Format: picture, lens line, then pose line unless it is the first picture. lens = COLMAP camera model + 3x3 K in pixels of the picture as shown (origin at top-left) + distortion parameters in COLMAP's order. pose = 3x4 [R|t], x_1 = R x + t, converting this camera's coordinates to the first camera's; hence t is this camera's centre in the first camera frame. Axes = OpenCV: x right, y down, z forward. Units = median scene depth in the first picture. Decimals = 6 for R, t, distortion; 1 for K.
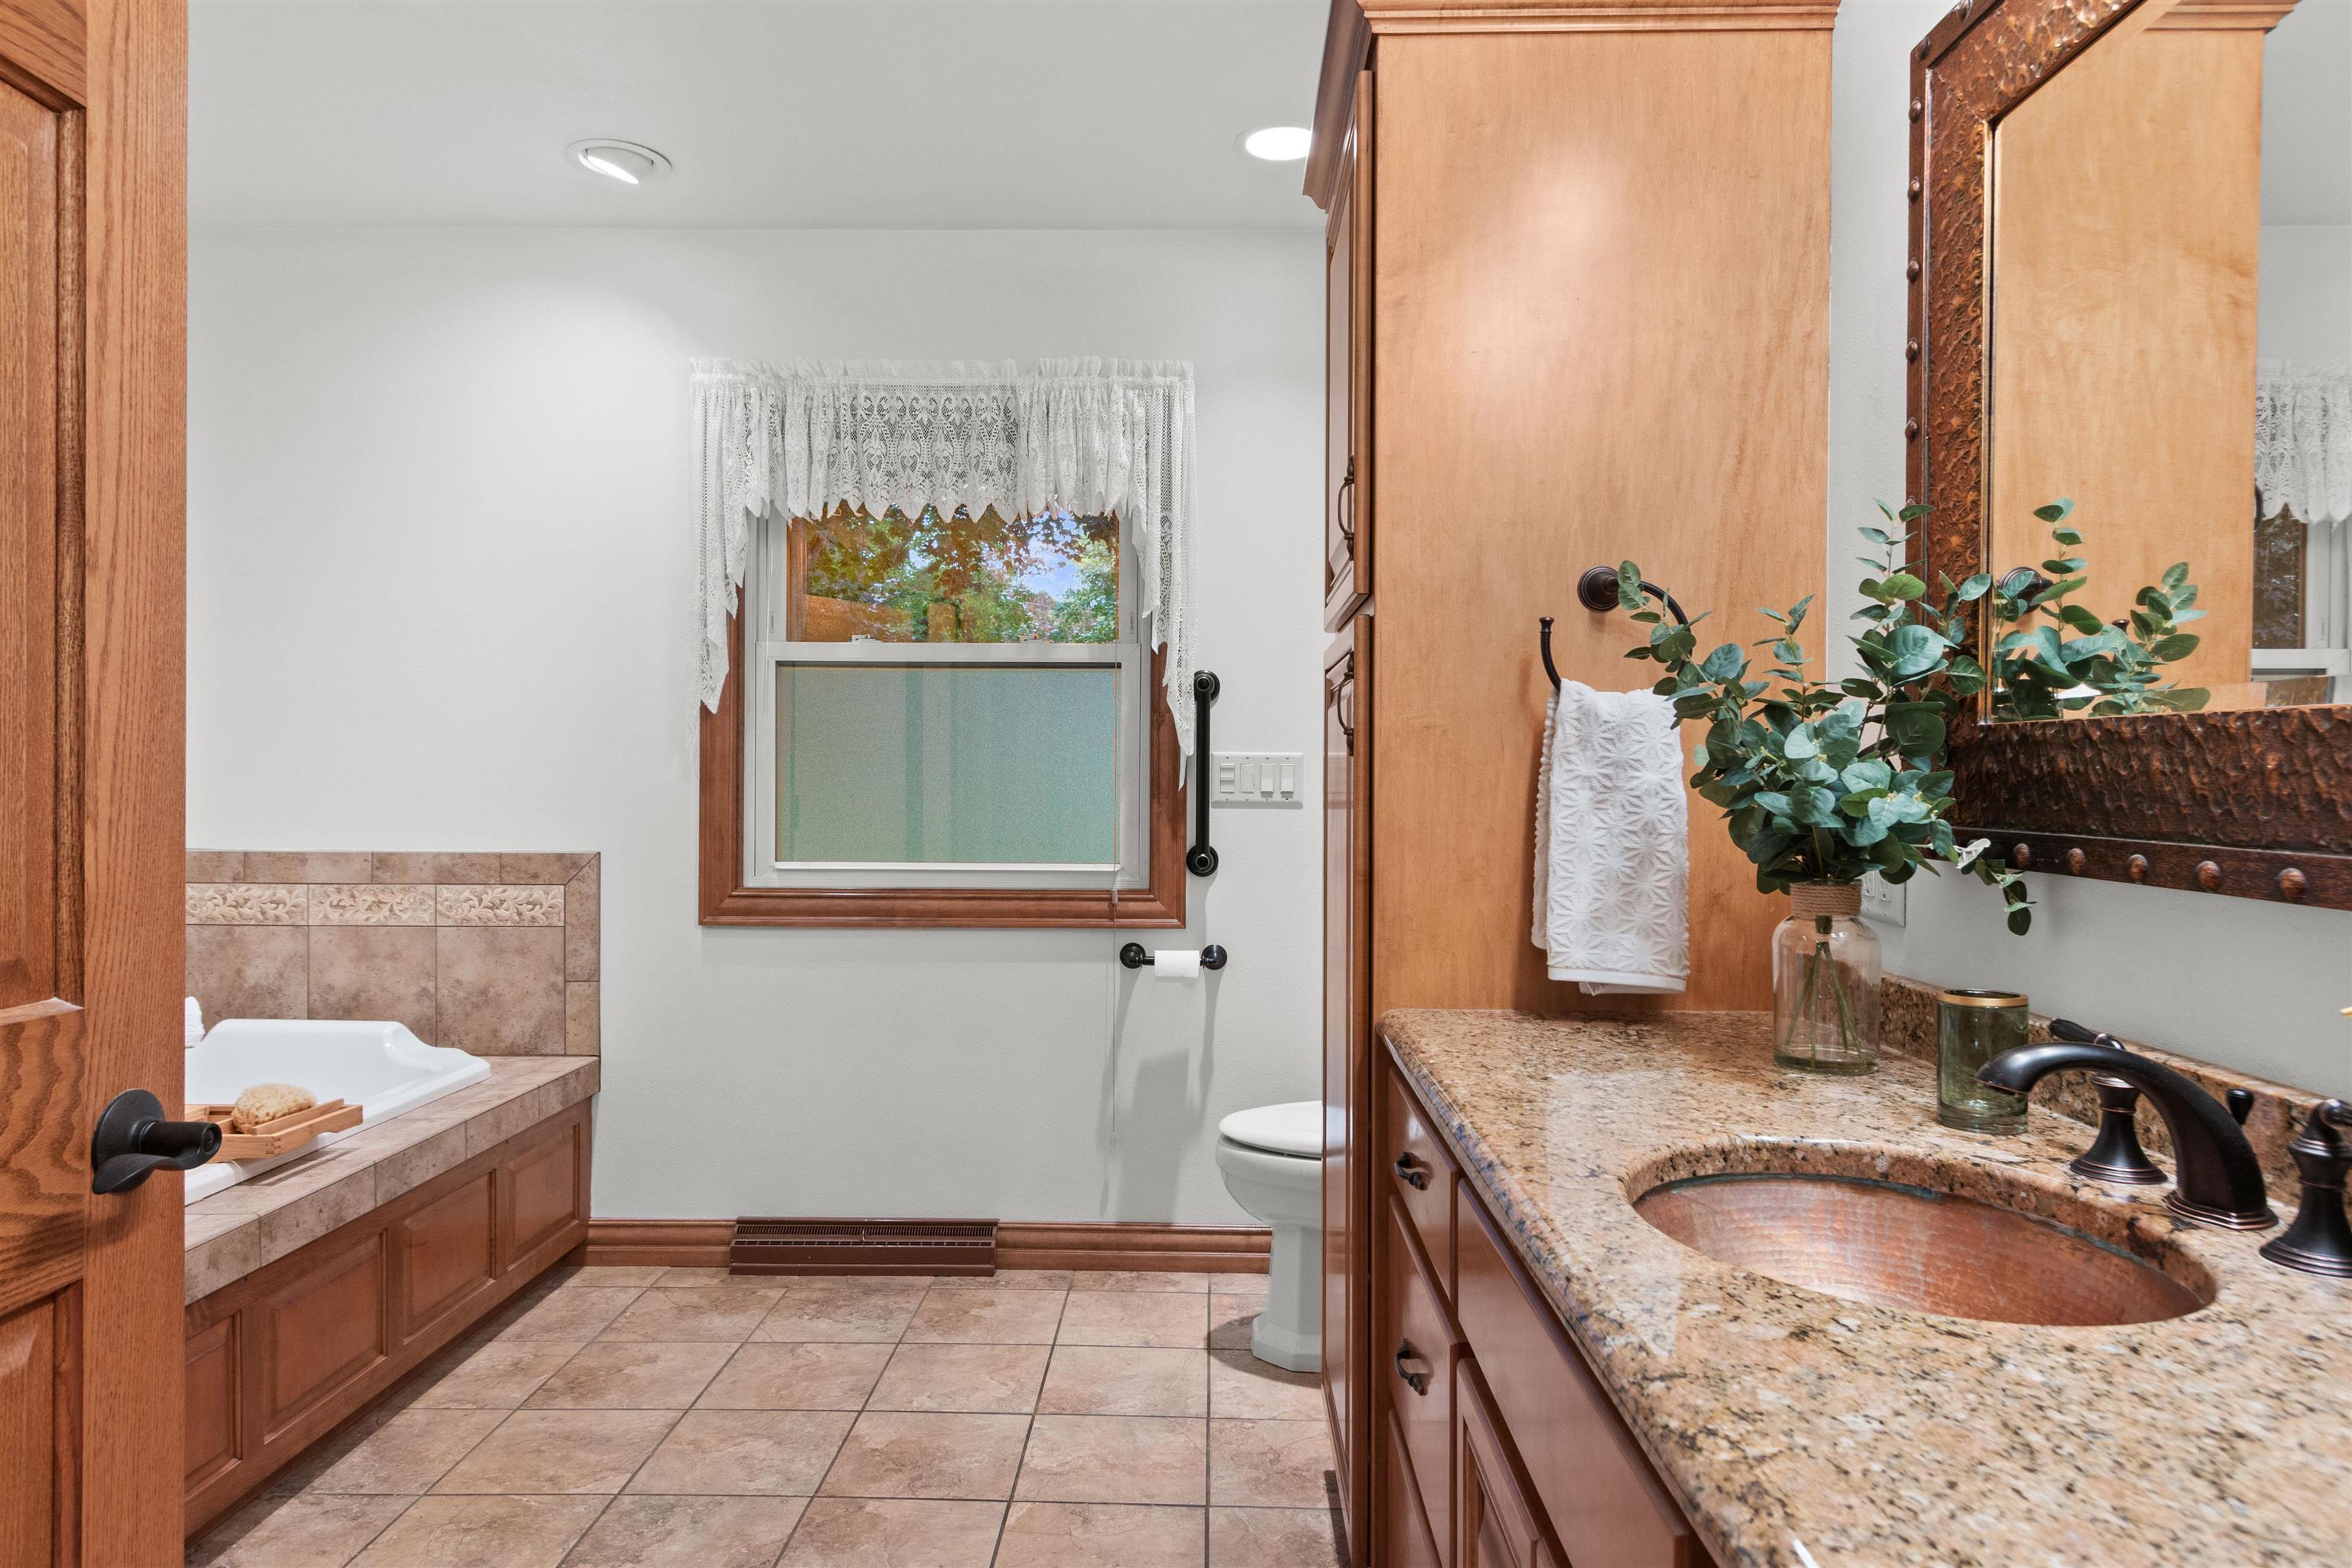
lens RADIAL K [[1528.4, 0, 1176.0], [0, 1528.4, 783.4], [0, 0, 1]] dist [0.009858, -0.006347]
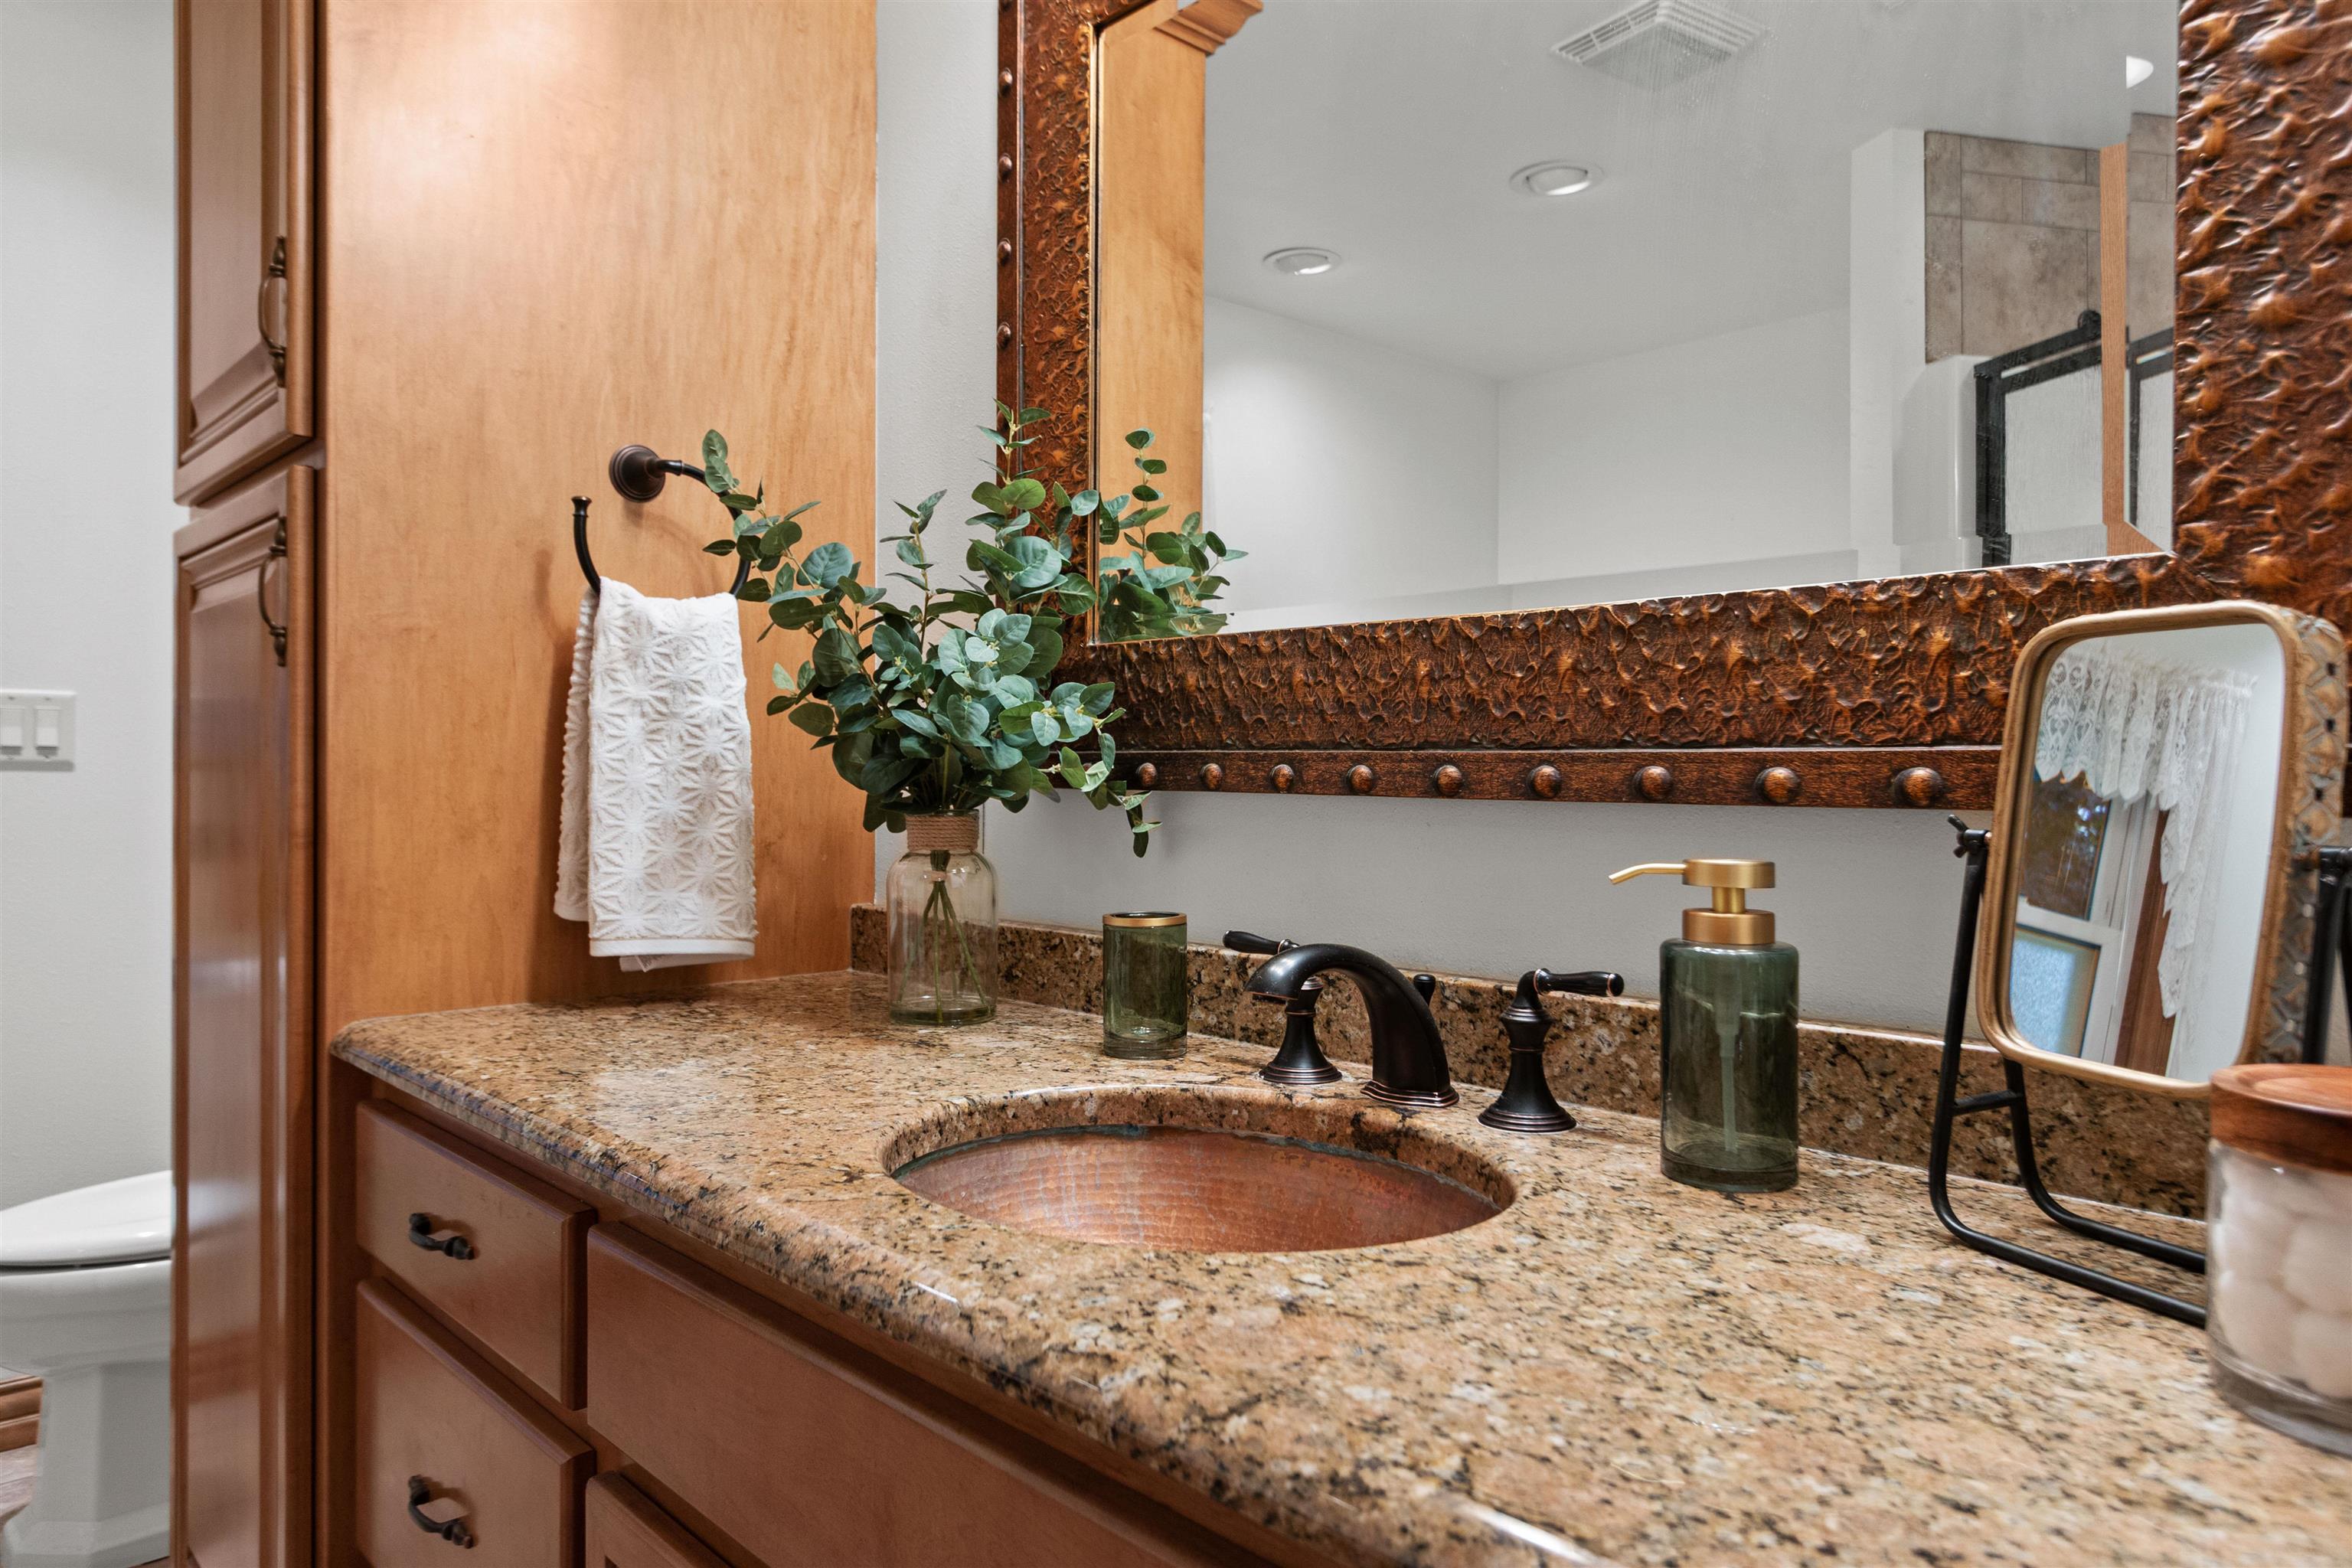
lens RADIAL K [[1528.4, 0, 1176.1], [0, 1528.4, 777.7], [0, 0, 1]] dist [0.009858, -0.006347]
pose [[0.703380, -0.003714, 0.710805, -0.125102], [0.006248, 0.999980, -0.000959, 0.046841], [-0.710787, 0.005116, 0.703389, 0.279207]]
